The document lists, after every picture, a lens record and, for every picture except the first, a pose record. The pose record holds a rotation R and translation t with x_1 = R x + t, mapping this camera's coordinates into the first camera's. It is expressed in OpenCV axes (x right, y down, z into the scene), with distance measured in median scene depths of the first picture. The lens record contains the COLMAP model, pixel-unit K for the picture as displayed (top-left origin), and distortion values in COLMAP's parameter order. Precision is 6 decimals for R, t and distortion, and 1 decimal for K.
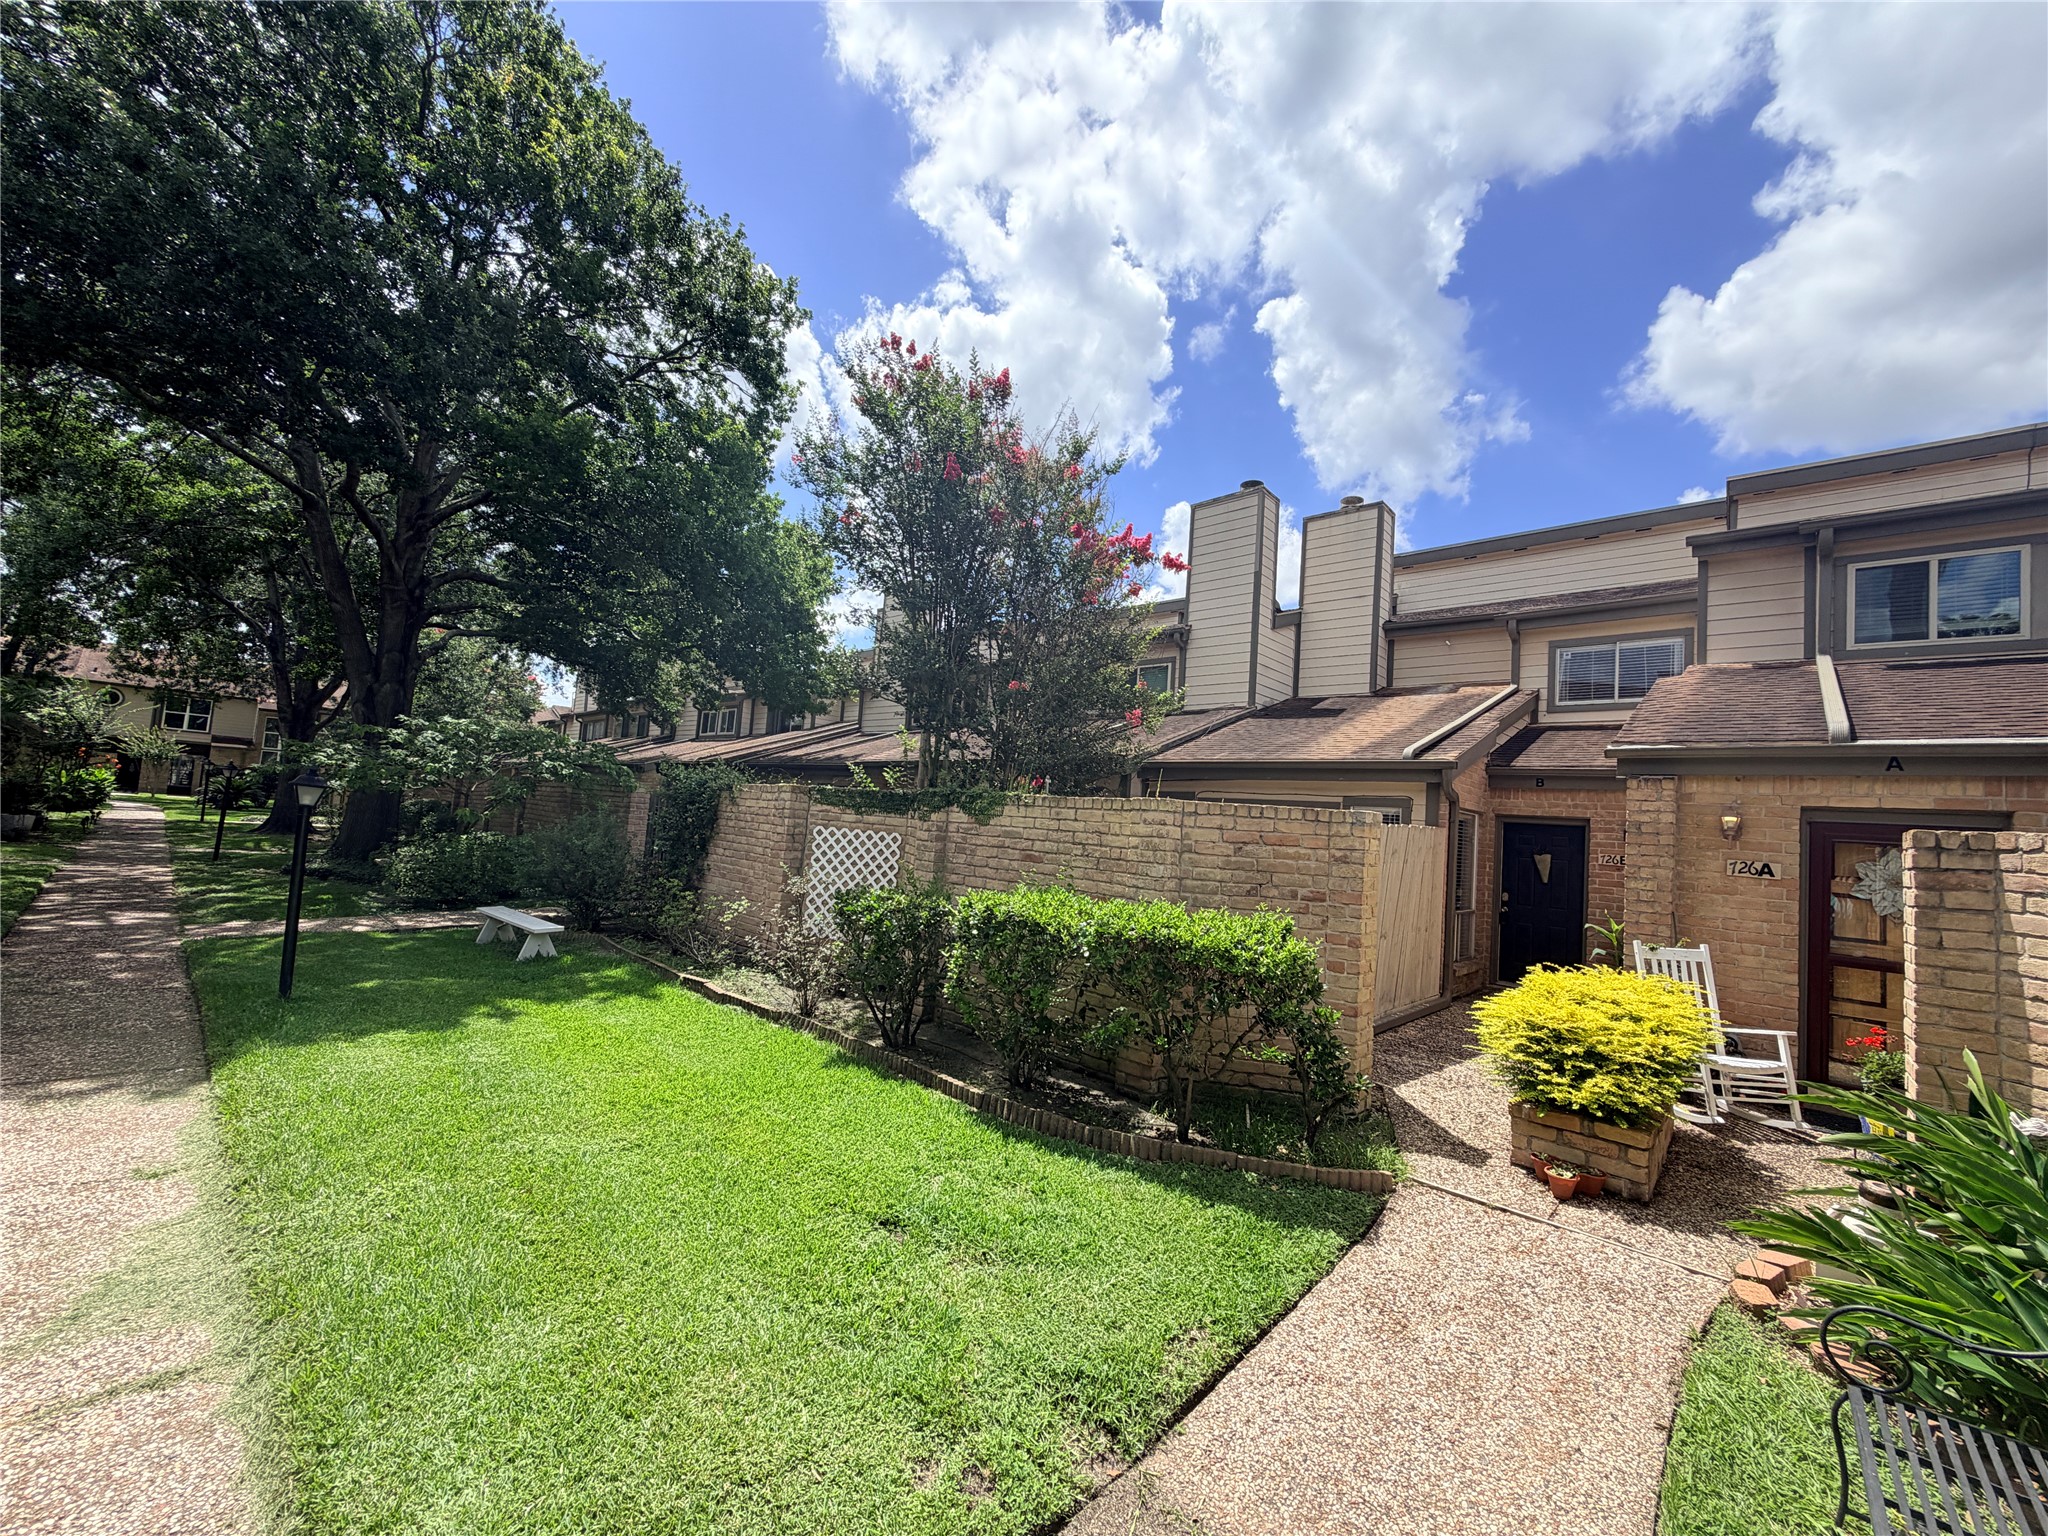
lens RADIAL K [[821.1, 0, 1019.9], [0, 821.1, 768.7], [0, 0, 1]] dist [0.000728, -0.000024]
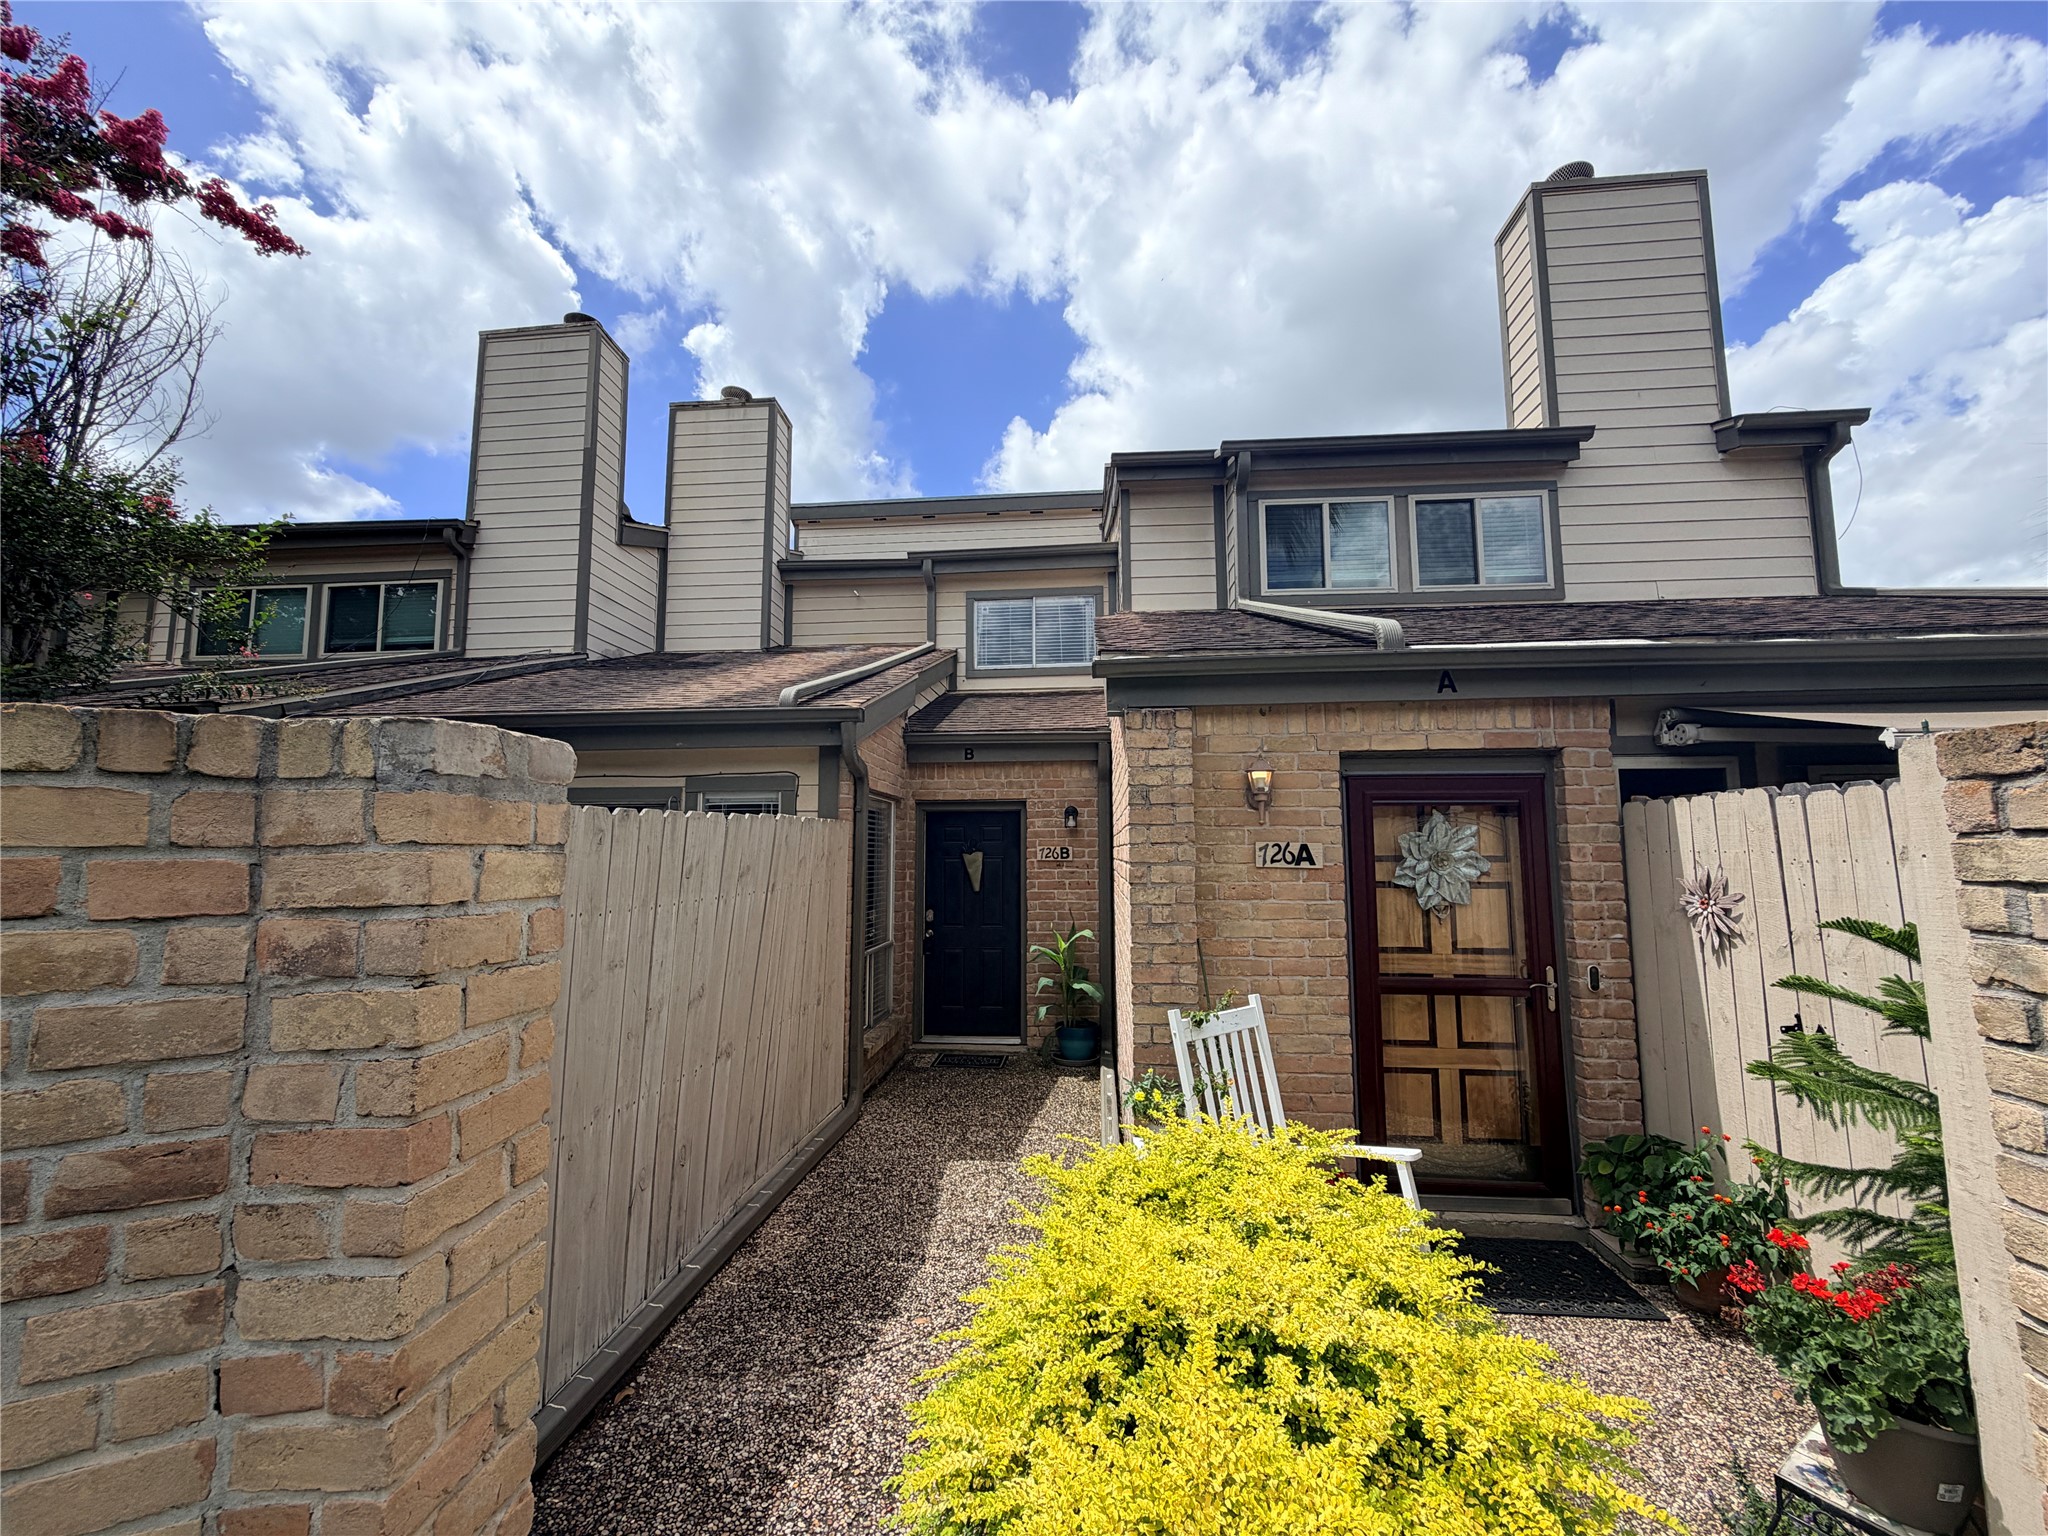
lens RADIAL K [[821.1, 0, 1019.9], [0, 821.1, 768.7], [0, 0, 1]] dist [0.000728, -0.000024]
pose [[0.786429, -0.008655, 0.617620, 0.213088], [0.018004, 0.999798, -0.008915, 0.036073], [-0.617418, 0.018131, 0.786426, 0.388417]]
